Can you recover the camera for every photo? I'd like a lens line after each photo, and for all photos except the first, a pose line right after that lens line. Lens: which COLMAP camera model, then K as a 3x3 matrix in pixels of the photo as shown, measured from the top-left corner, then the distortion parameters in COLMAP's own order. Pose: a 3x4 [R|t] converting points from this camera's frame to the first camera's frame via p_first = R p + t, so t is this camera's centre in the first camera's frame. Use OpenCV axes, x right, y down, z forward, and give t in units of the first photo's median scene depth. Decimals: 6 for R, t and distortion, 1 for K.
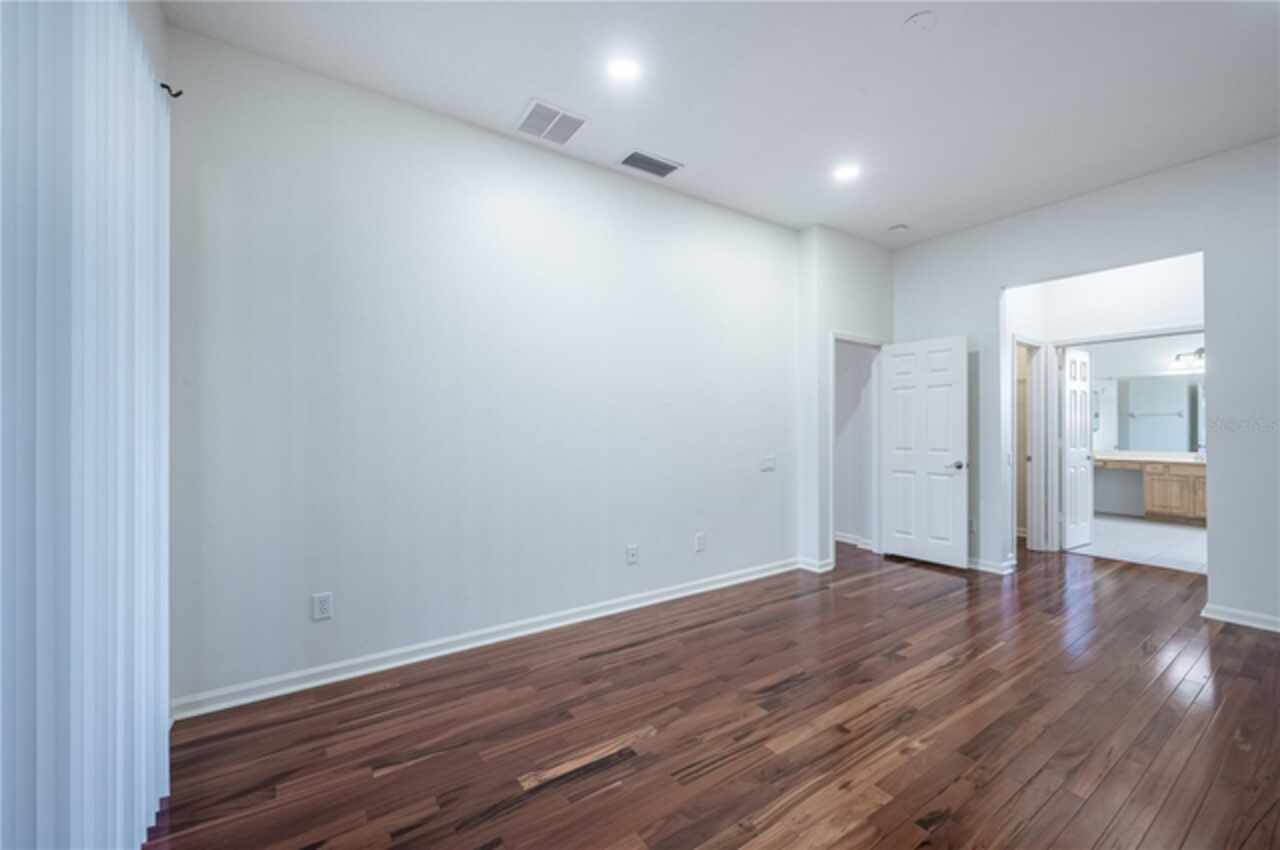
lens RADIAL K [[537.6, 0, 640.0], [0, 537.6, 425.0], [0, 0, 1]] dist [-0.000266, 0.000026]
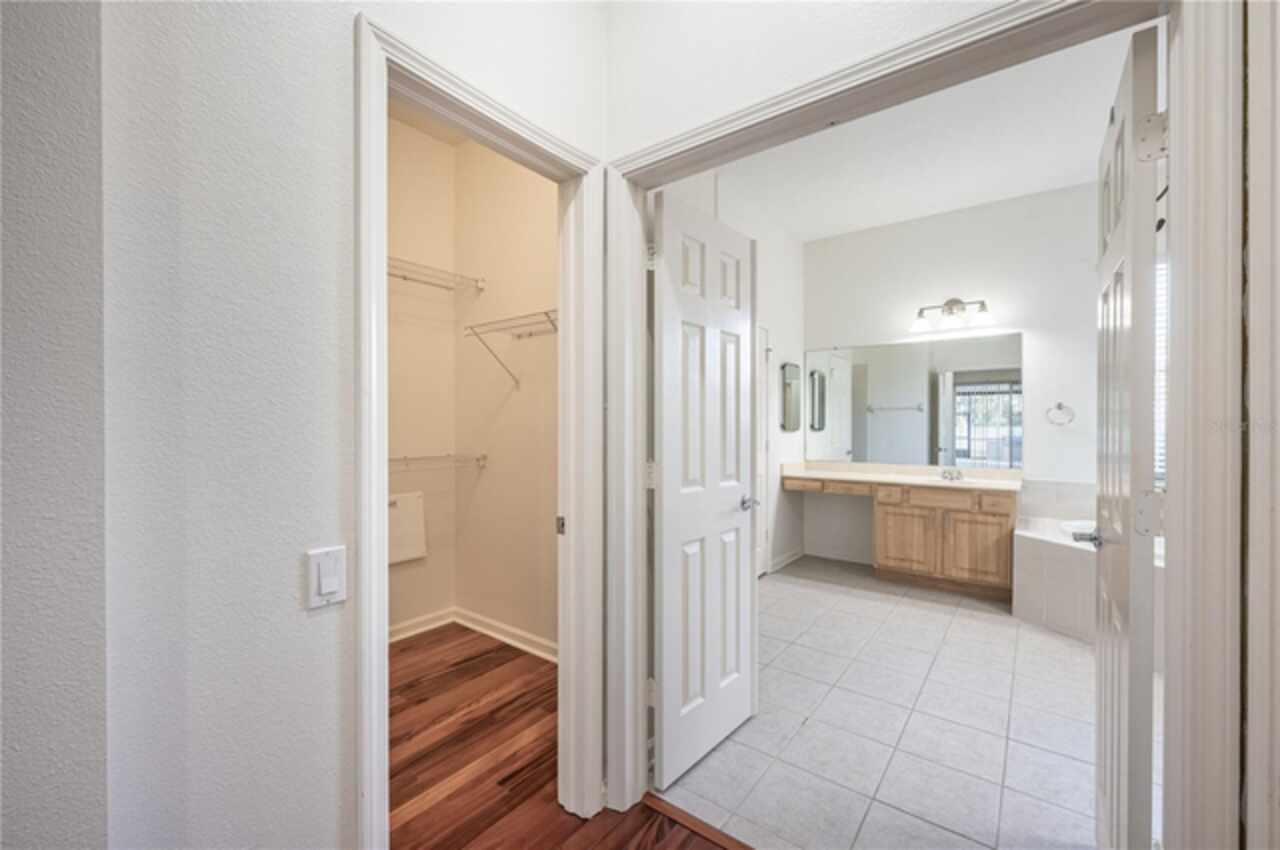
lens RADIAL K [[509.0, 0, 640.0], [0, 509.0, 425.0], [0, 0, 1]] dist [-0.000708, -0.000051]
pose [[0.956760, 0.000620, 0.290877, 0.528741], [-0.003168, 0.999961, 0.008290, -0.000319], [-0.290860, -0.008853, 0.956725, 0.541026]]
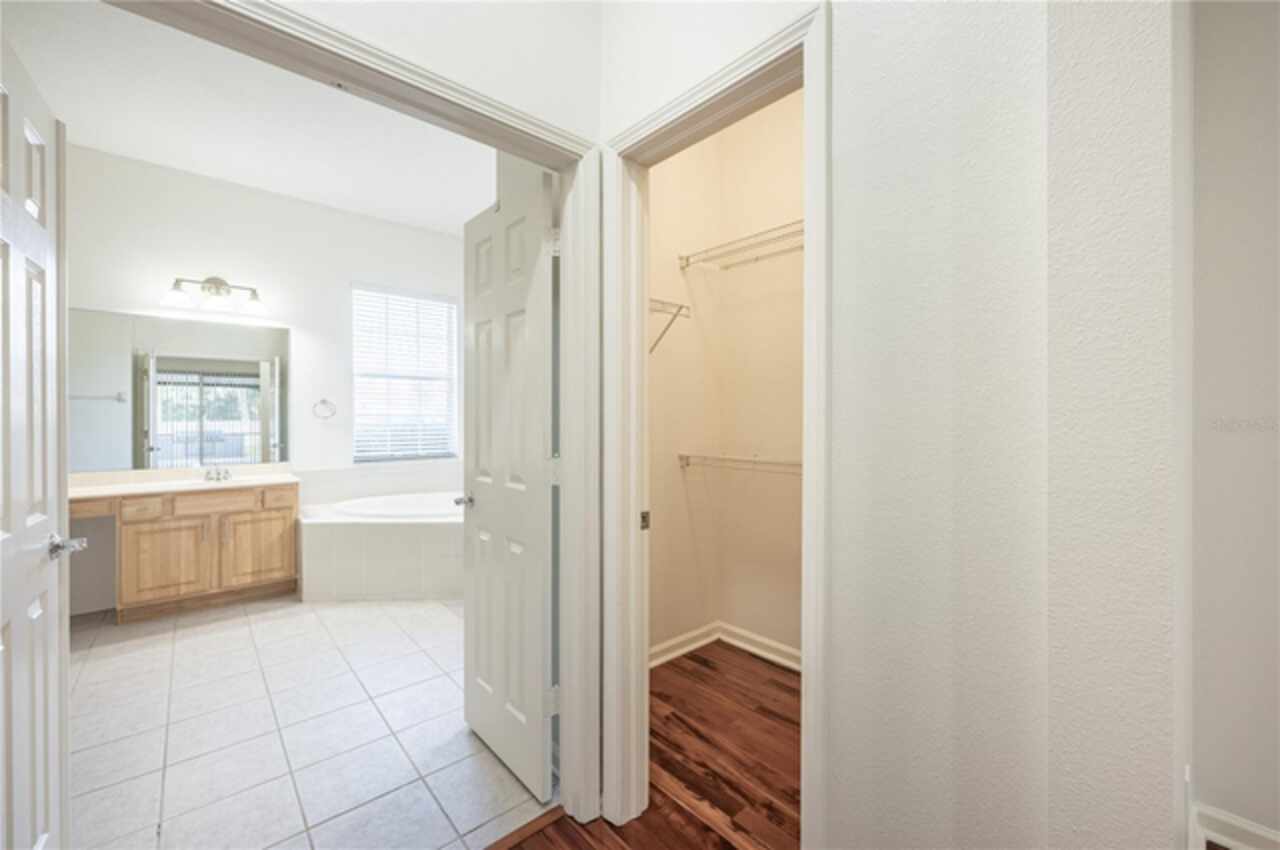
lens RADIAL K [[519.6, 0, 642.5], [0, 519.6, 419.9], [0, 0, 1]] dist [0.000708, -0.000035]
pose [[-0.105989, -0.004252, 0.994358, 0.466290], [-0.004969, 0.999981, 0.003746, 0.000134], [-0.994355, -0.004544, -0.106008, 0.619780]]
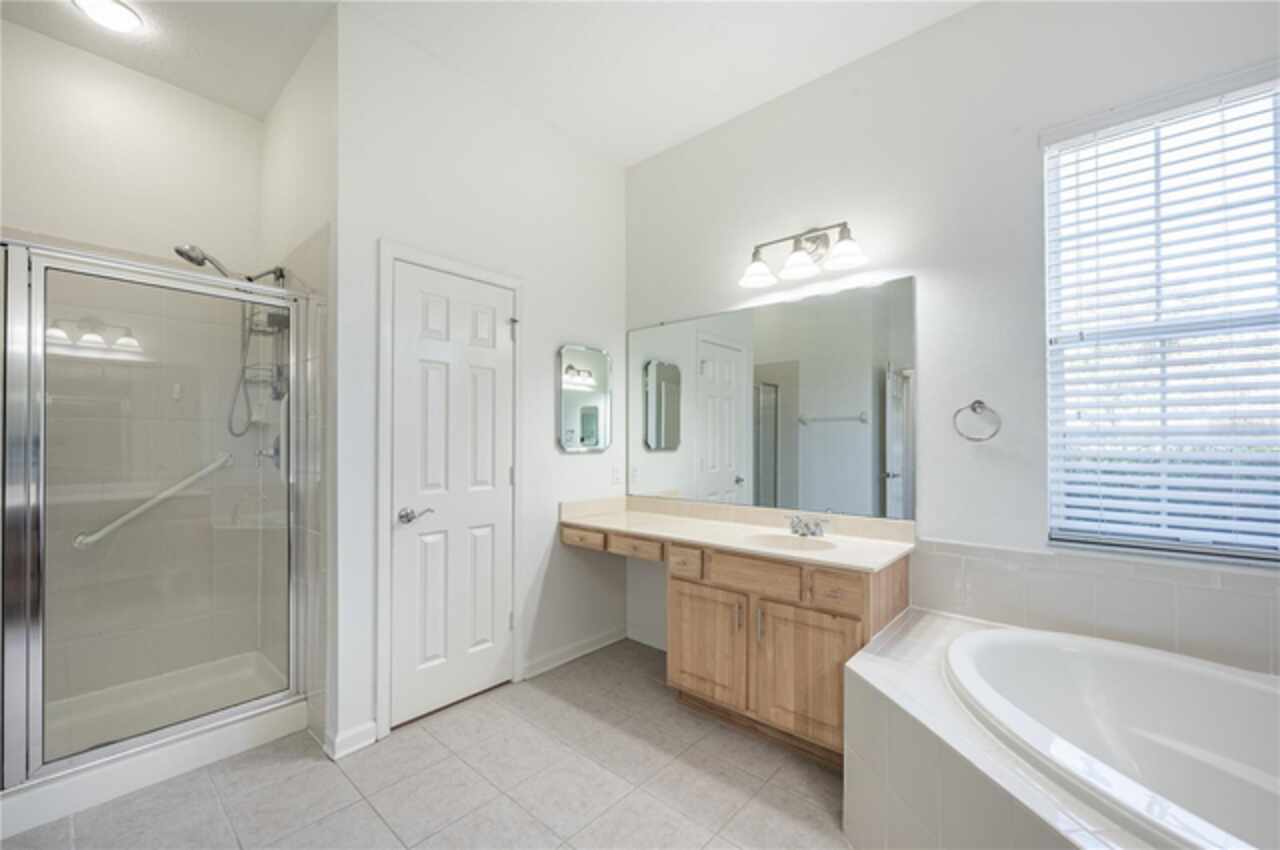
lens RADIAL K [[516.7, 0, 639.3], [0, 516.7, 435.4], [0, 0, 1]] dist [-0.000007, -0.000034]
pose [[0.974623, 0.002625, 0.223839, 0.856029], [-0.001570, 0.999987, -0.004892, 0.001215], [-0.223849, 0.004416, 0.974614, 0.684199]]
